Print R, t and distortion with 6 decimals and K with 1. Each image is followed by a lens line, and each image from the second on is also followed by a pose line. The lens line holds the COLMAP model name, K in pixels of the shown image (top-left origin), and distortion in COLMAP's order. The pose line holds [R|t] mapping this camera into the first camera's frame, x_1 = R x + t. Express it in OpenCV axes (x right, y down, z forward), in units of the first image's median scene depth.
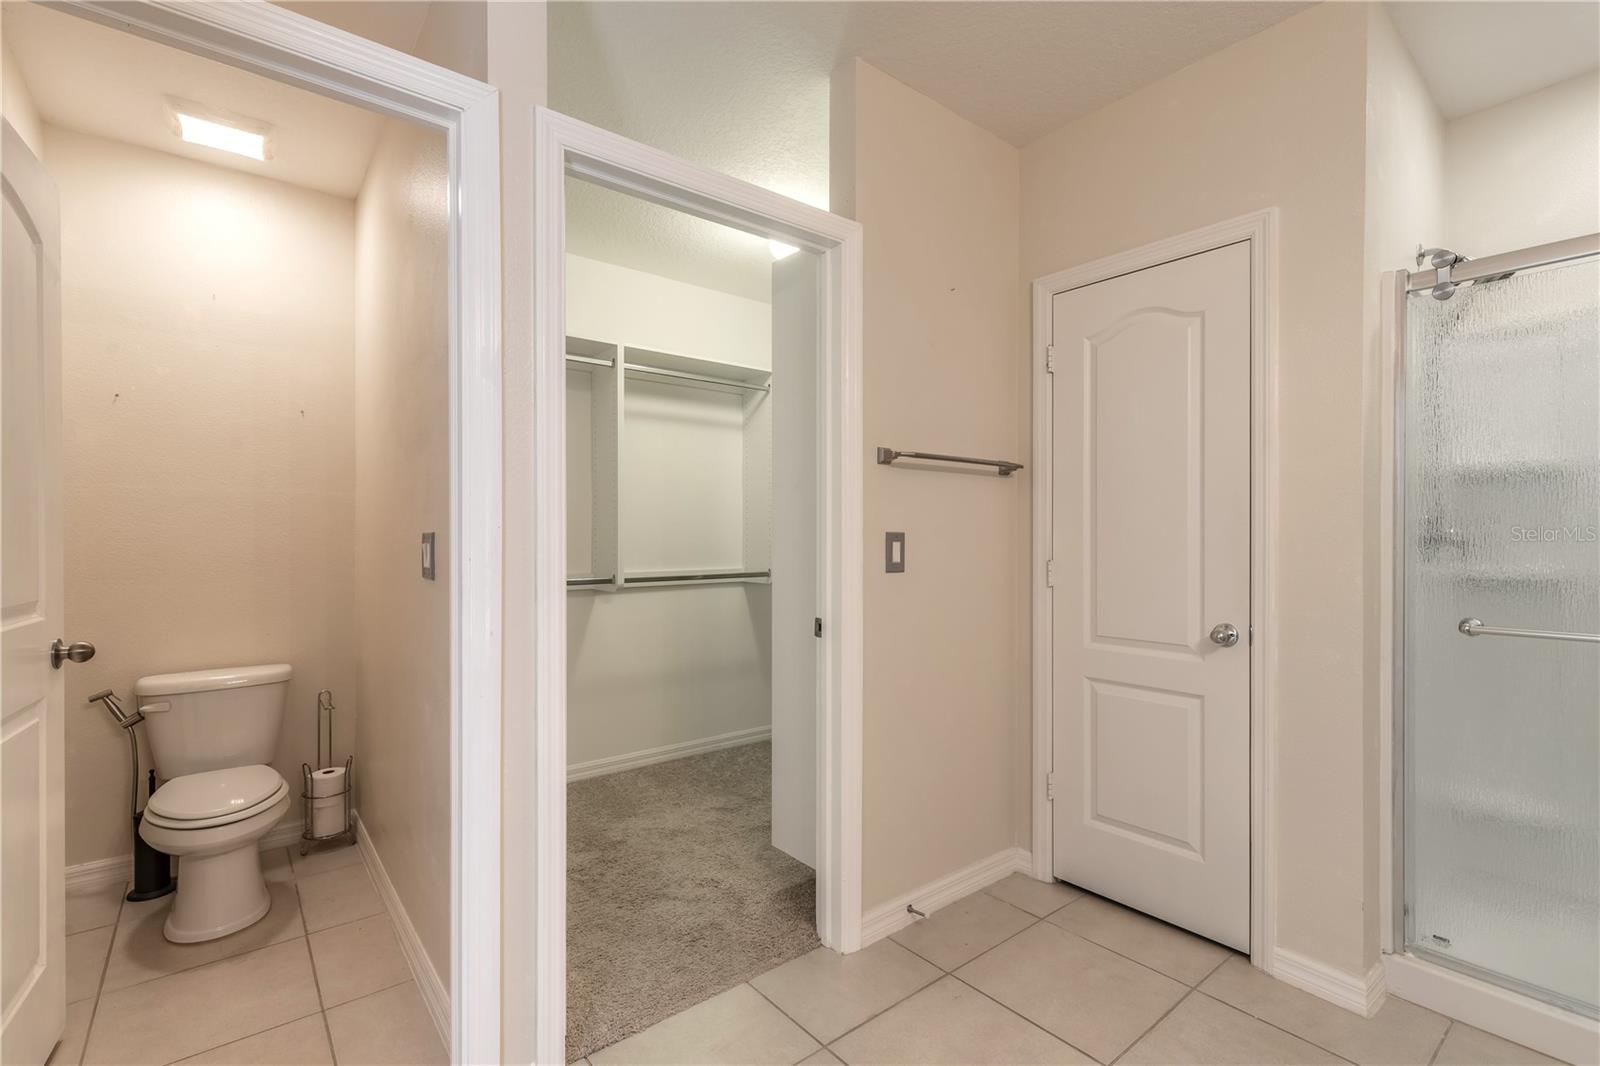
lens RADIAL K [[721.3, 0, 796.5], [0, 721.3, 539.0], [0, 0, 1]] dist [0.005831, -0.000948]
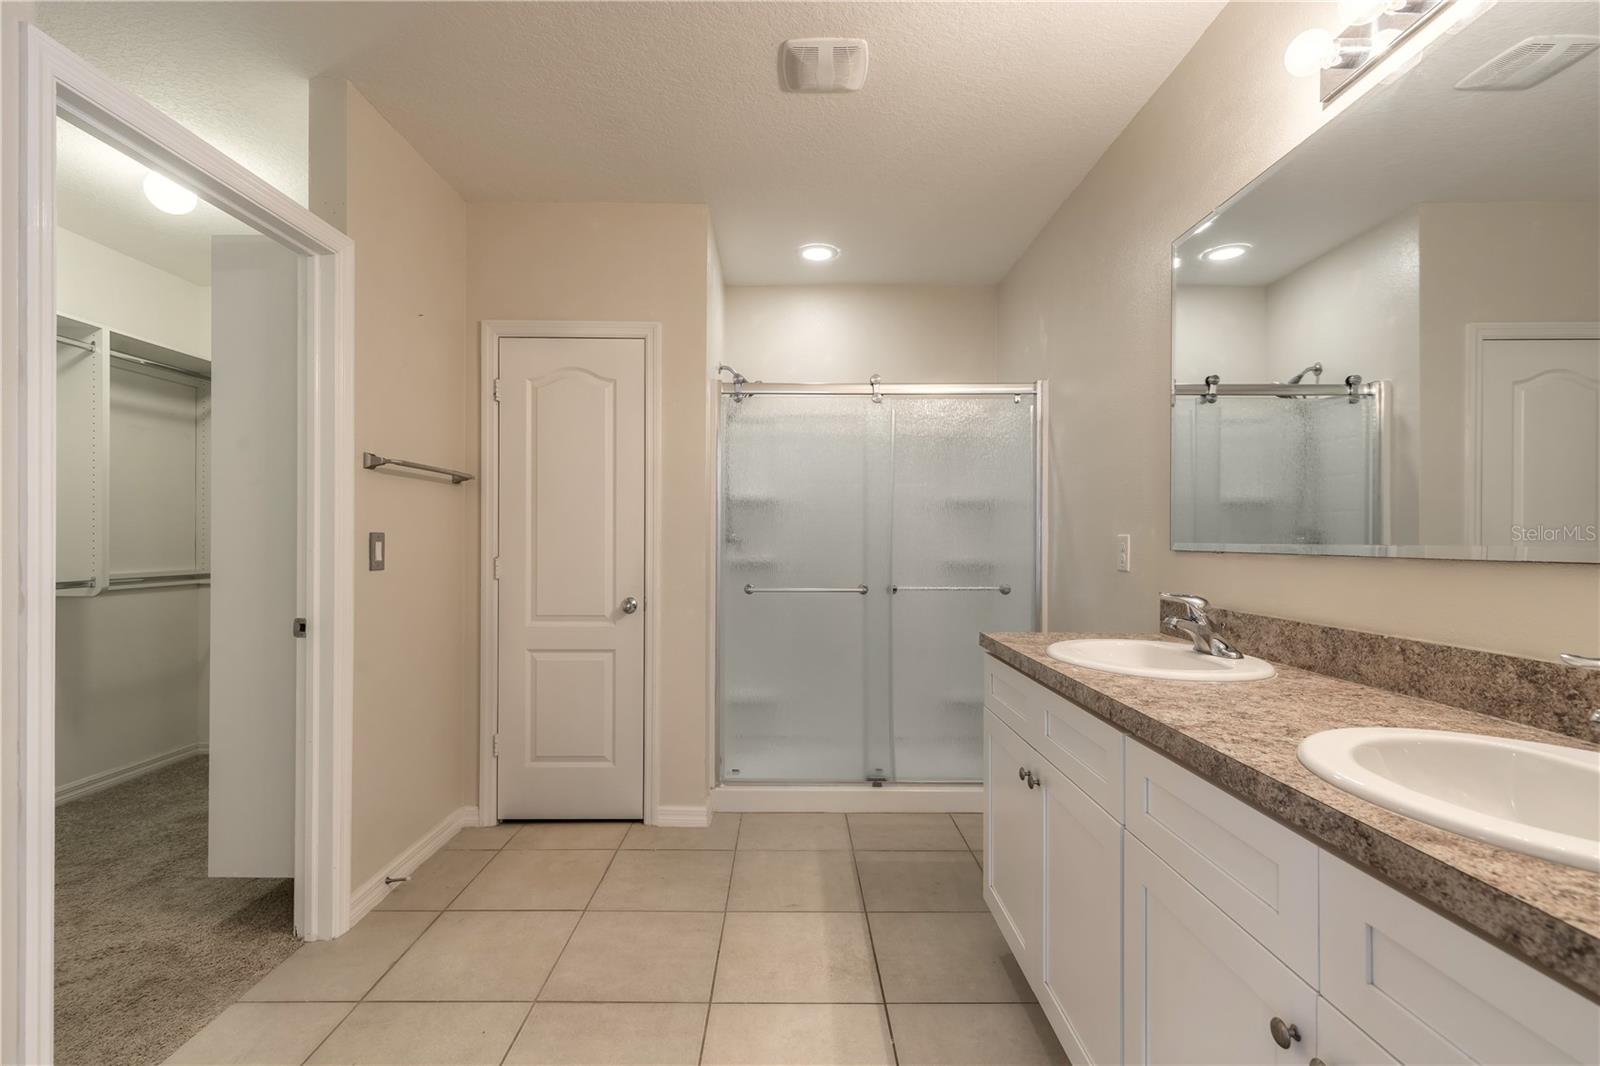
lens RADIAL K [[721.3, 0, 796.5], [0, 721.3, 539.0], [0, 0, 1]] dist [0.005831, -0.000948]
pose [[0.619159, 0.002503, 0.785262, -0.327679], [-0.001869, 0.999997, -0.001714, 0.000682], [-0.785264, -0.000406, 0.619161, -0.158216]]
